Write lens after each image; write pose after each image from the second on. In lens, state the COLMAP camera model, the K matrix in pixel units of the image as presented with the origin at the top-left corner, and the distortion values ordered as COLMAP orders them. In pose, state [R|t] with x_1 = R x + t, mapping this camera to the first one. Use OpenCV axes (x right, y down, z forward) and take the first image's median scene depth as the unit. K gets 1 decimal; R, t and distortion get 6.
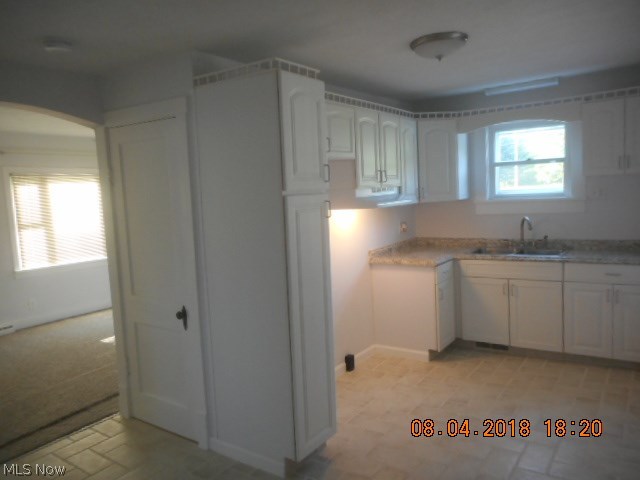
lens RADIAL K [[474.4, 0, 321.4], [0, 474.4, 242.1], [0, 0, 1]] dist [0.015459, -0.001600]
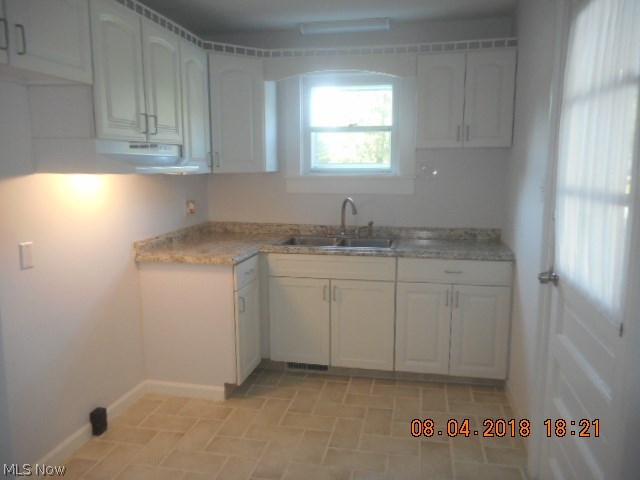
lens RADIAL K [[474.4, 0, 321.4], [0, 474.4, 242.1], [0, 0, 1]] dist [0.015459, -0.001600]
pose [[0.916772, -0.007565, 0.399340, 0.078506], [-0.007523, 0.999316, 0.036203, -0.007905], [-0.399341, -0.036194, 0.916088, 0.308256]]
